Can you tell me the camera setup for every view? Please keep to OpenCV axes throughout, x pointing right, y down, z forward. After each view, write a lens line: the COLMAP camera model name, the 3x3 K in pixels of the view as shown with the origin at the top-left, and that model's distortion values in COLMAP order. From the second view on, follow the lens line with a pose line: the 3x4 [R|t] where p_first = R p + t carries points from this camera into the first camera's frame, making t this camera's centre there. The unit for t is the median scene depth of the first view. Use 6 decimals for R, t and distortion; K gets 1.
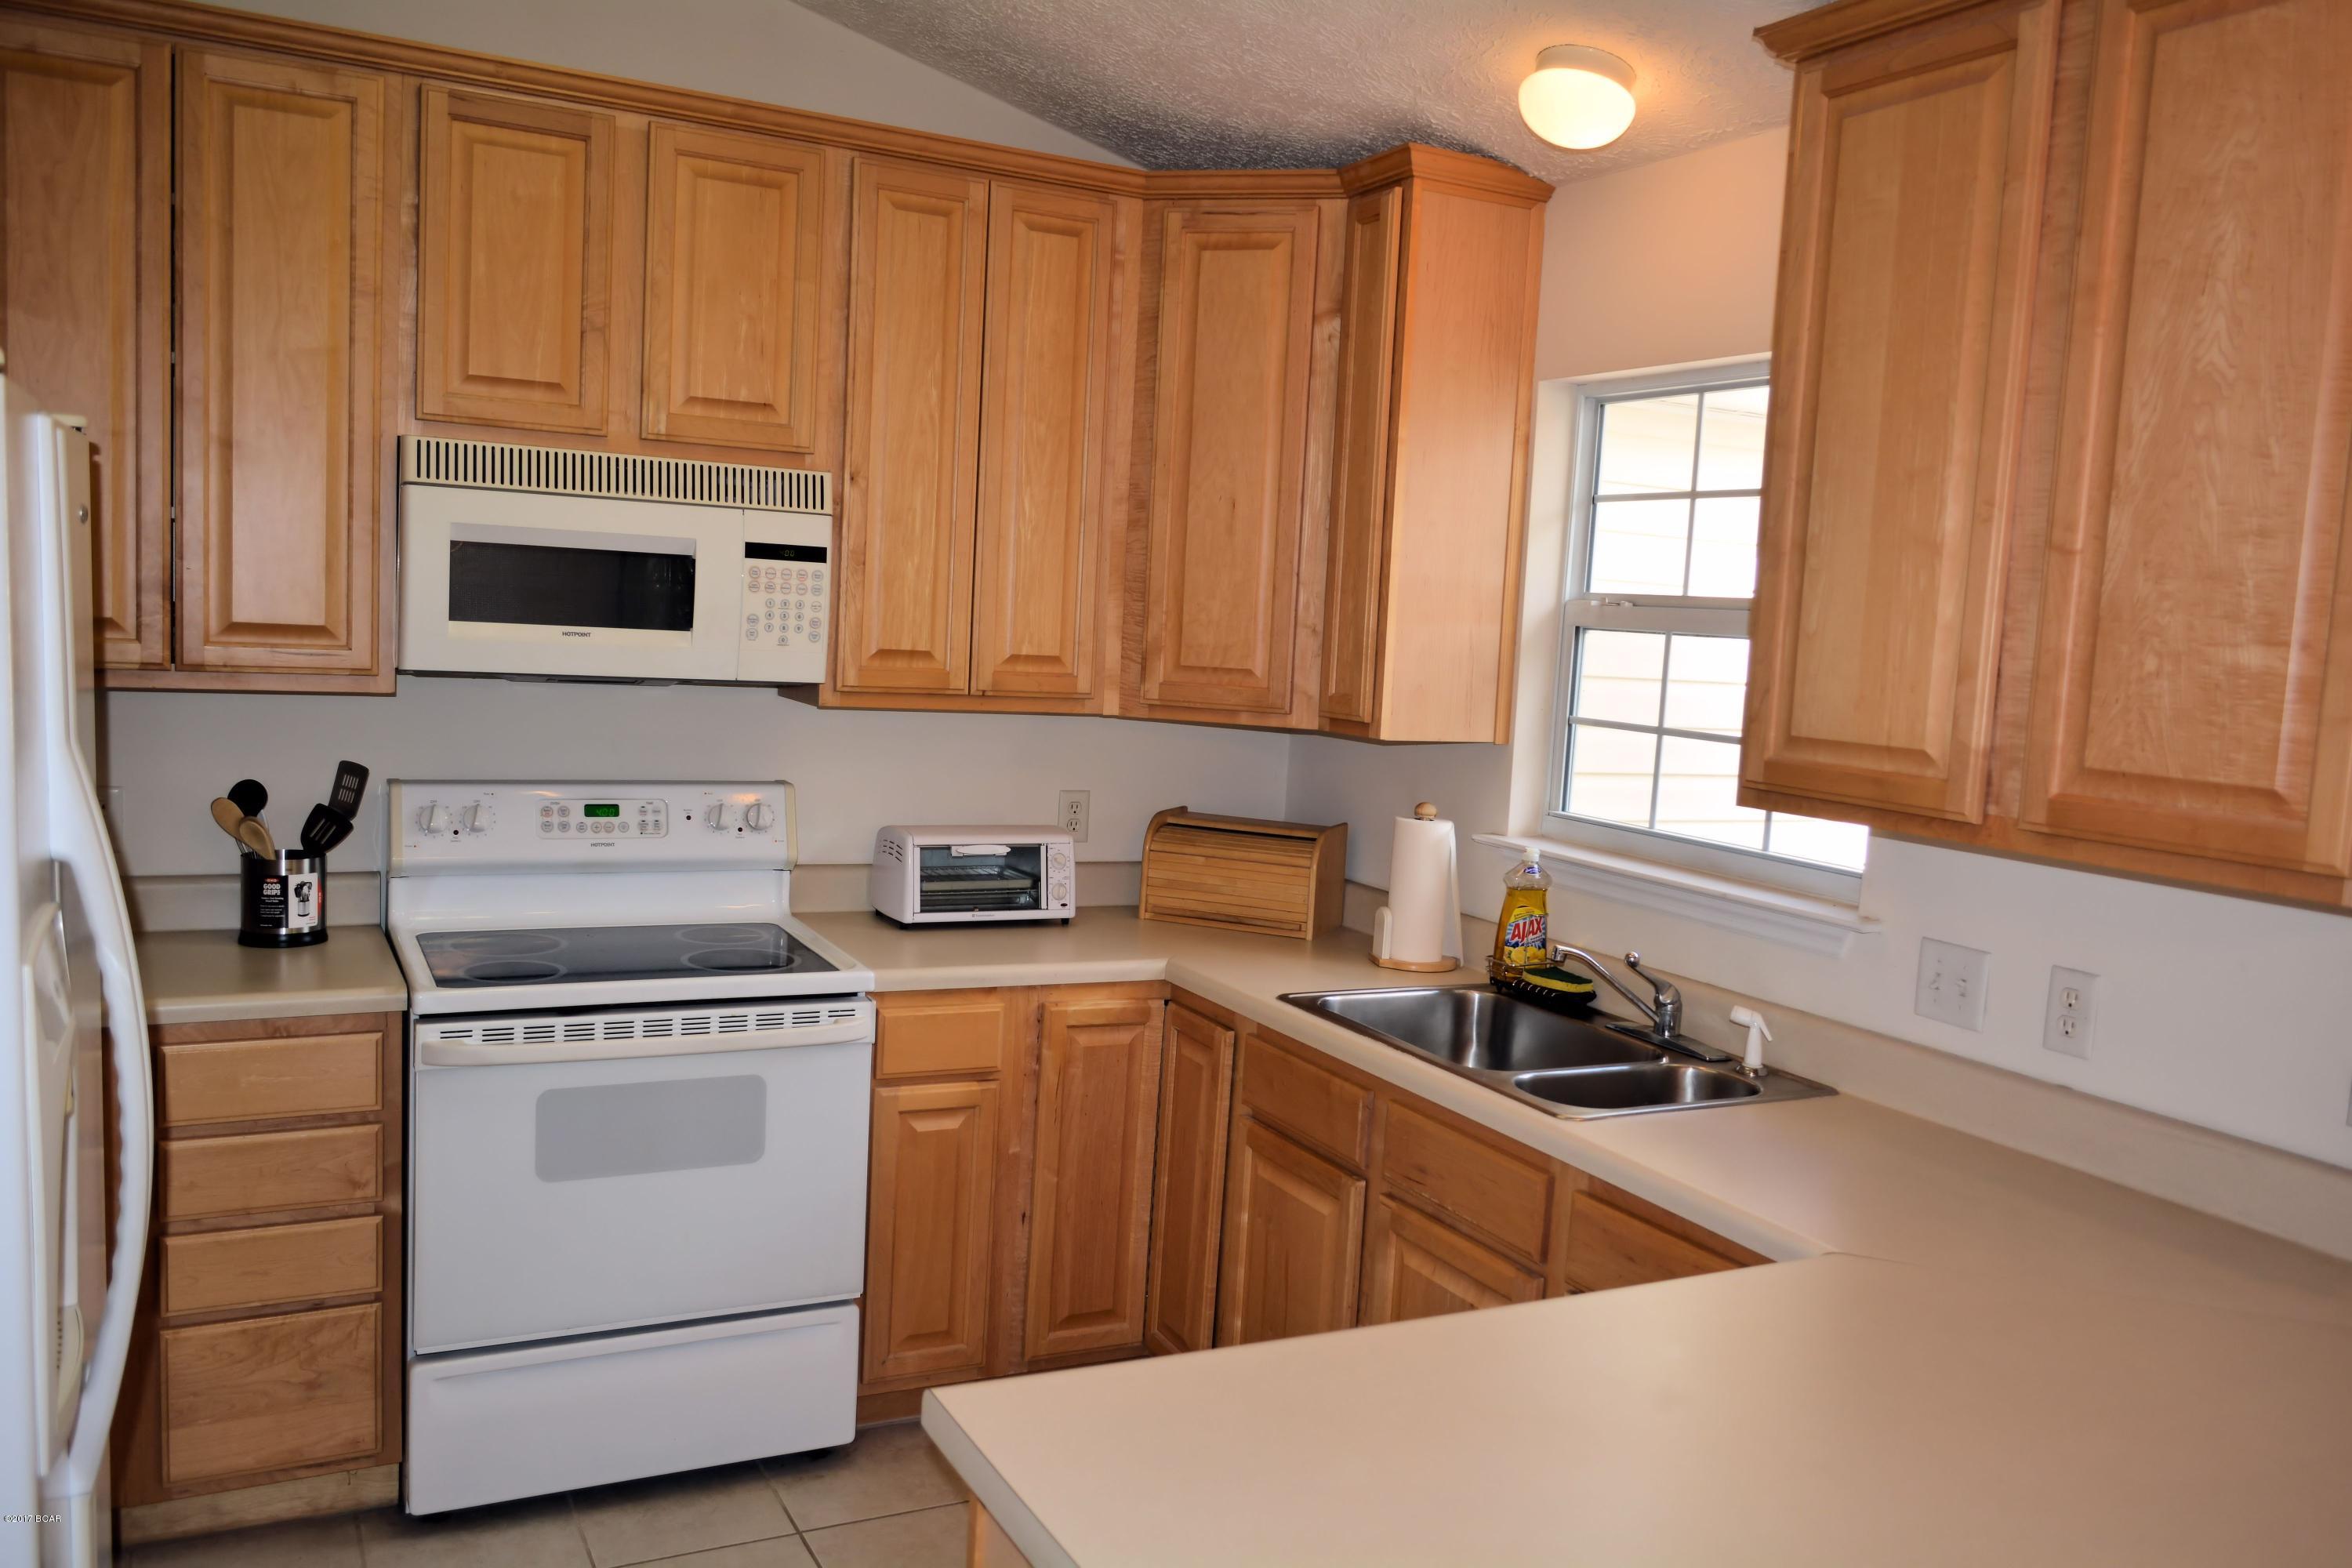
lens RADIAL K [[1839.3, 0, 1176.0], [0, 1839.3, 784.0], [0, 0, 1]] dist [0.002213, 0.005755]
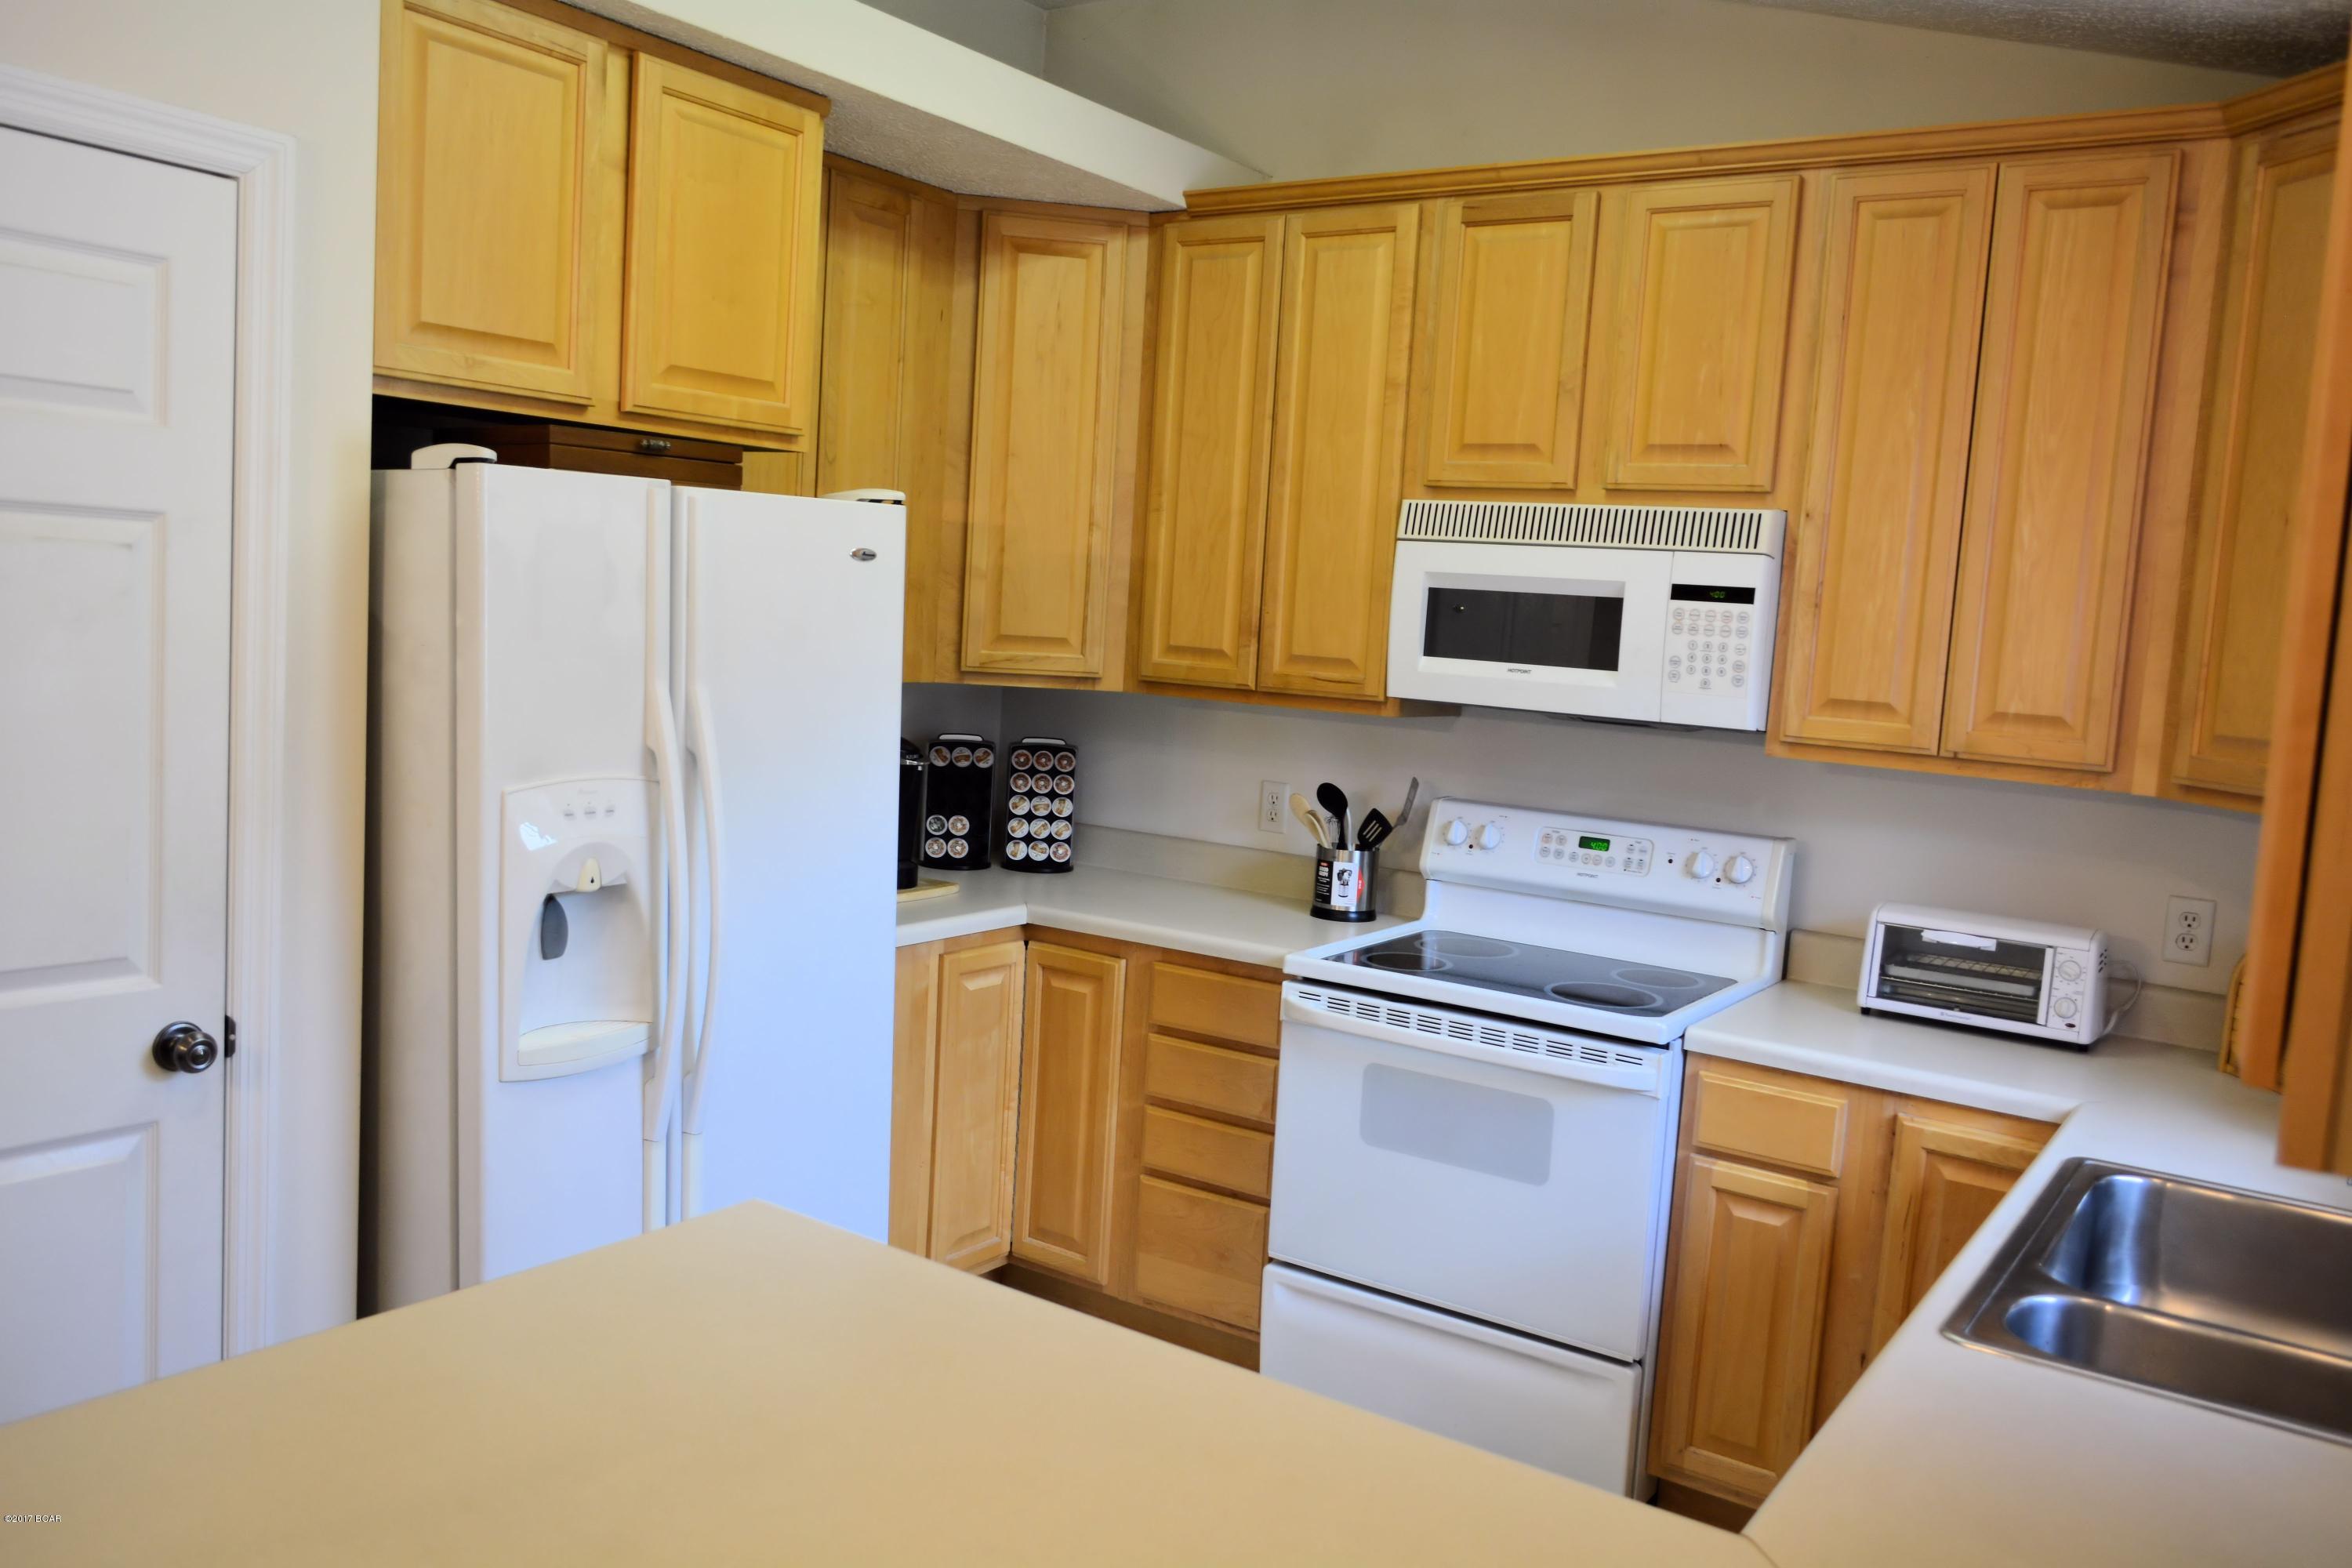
lens RADIAL K [[1839.3, 0, 1176.0], [0, 1839.3, 784.0], [0, 0, 1]] dist [0.002213, 0.005755]
pose [[0.481377, 0.064210, -0.874159, 0.510695], [-0.120185, 0.992729, 0.006737, 0.002267], [0.868235, 0.101818, 0.485594, 0.286712]]
